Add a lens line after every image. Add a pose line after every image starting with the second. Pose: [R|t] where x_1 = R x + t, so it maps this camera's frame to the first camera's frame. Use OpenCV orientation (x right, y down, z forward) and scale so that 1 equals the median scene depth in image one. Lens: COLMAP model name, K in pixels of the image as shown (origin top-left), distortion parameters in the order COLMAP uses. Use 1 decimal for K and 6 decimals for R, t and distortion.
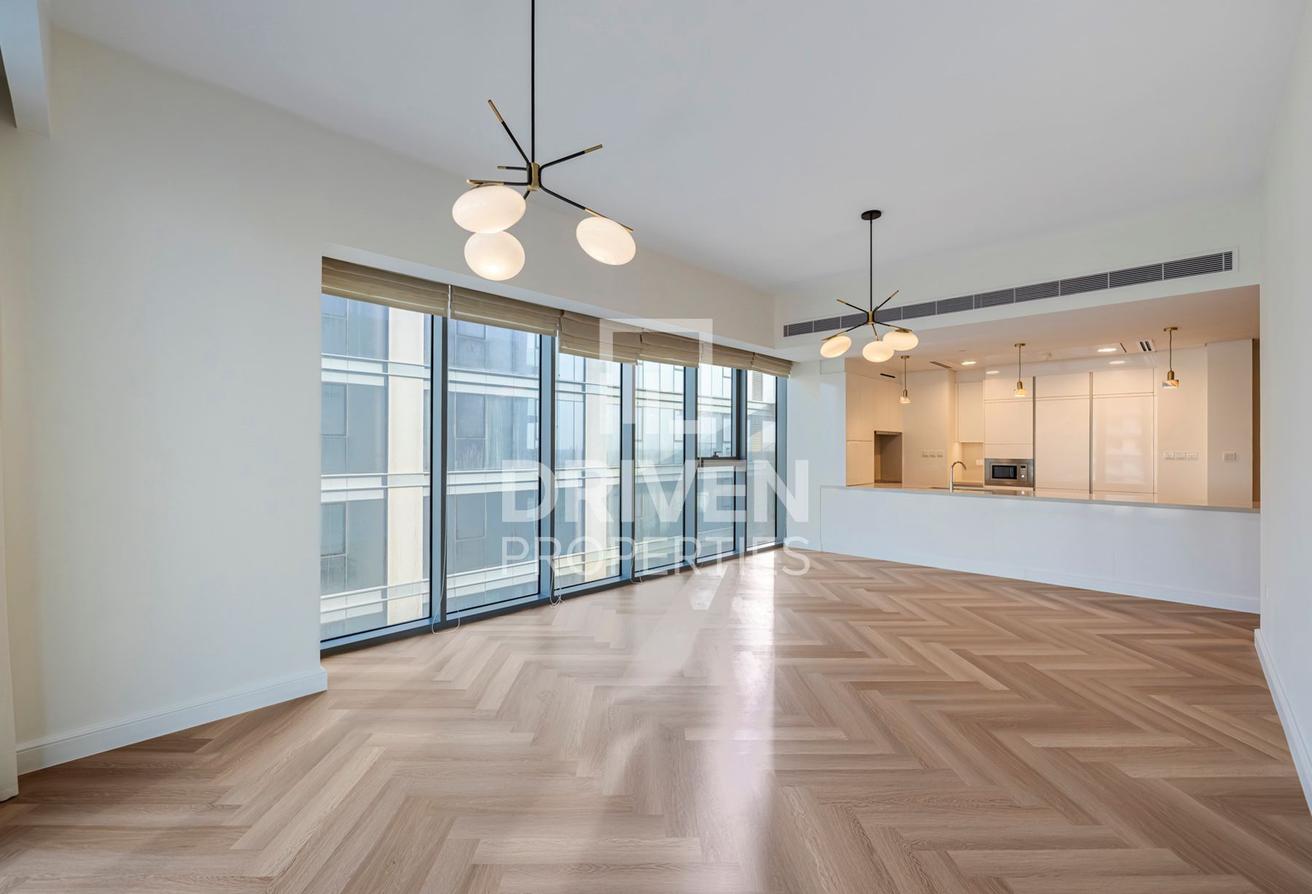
lens RADIAL K [[557.8, 0, 656.0], [0, 557.8, 447.0], [0, 0, 1]] dist [0.000185, 0.000108]
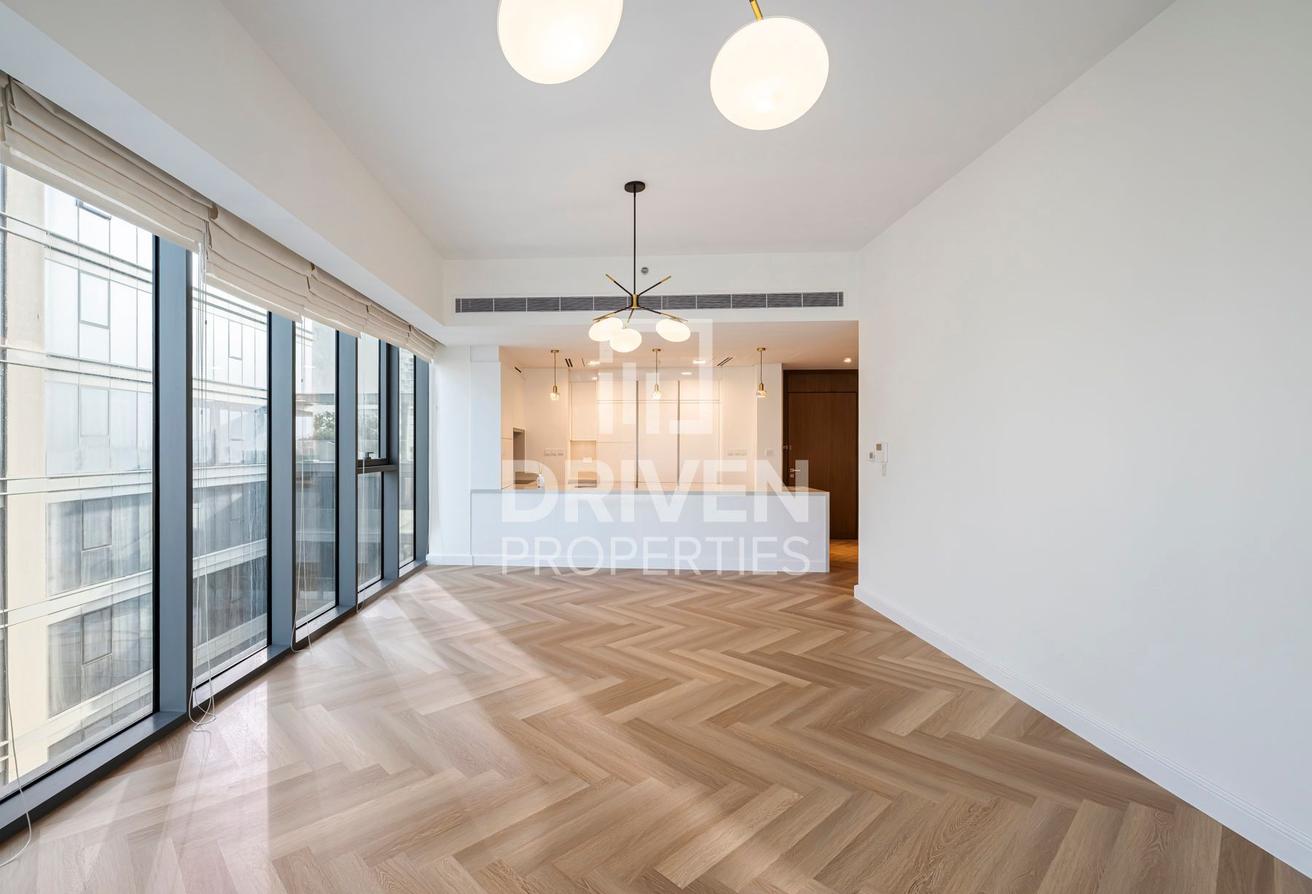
lens RADIAL K [[601.9, 0, 627.6], [0, 601.9, 451.4], [0, 0, 1]] dist [0.001133, 0.000290]
pose [[0.776769, -0.008690, 0.629725, -0.233971], [0.001312, 0.999925, 0.012180, -0.004146], [-0.629784, -0.008635, 0.776722, 0.254733]]
